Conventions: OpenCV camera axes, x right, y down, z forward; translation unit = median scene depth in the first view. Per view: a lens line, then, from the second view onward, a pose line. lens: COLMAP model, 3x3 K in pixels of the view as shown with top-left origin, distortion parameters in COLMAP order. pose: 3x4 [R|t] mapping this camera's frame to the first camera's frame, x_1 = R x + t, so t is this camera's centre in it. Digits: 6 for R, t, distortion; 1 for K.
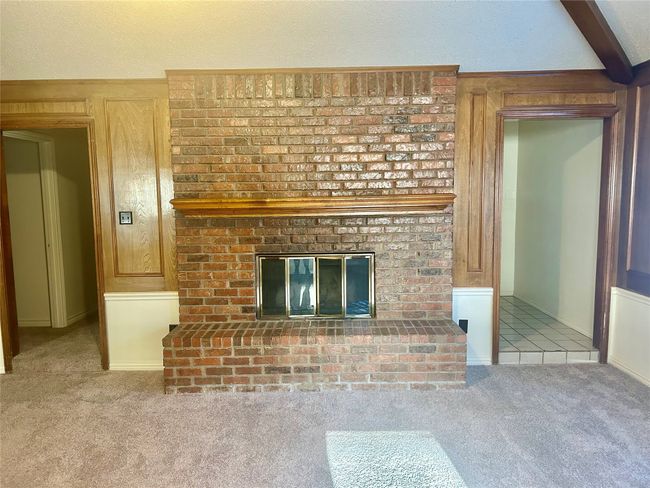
lens RADIAL K [[489.4, 0, 327.7], [0, 489.4, 244.8], [0, 0, 1]] dist [0.074426, -0.088819]
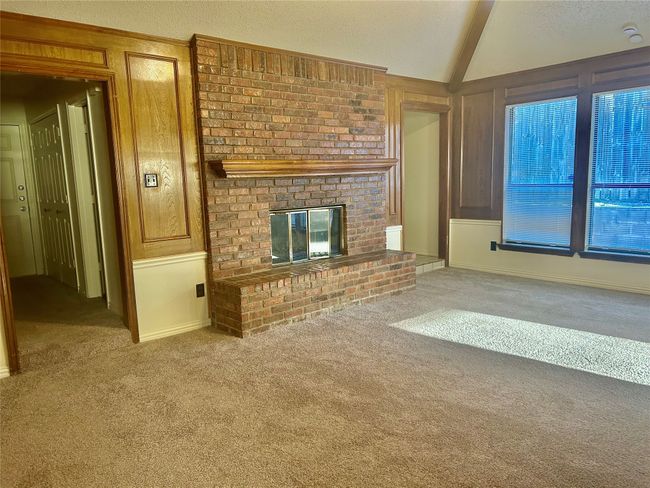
lens RADIAL K [[489.4, 0, 327.7], [0, 489.4, 244.8], [0, 0, 1]] dist [0.074426, -0.088819]
pose [[0.749104, -0.100289, 0.654818, -0.810354], [0.087711, 0.994787, 0.052017, 0.051847], [-0.656621, 0.018468, 0.753995, 0.048671]]
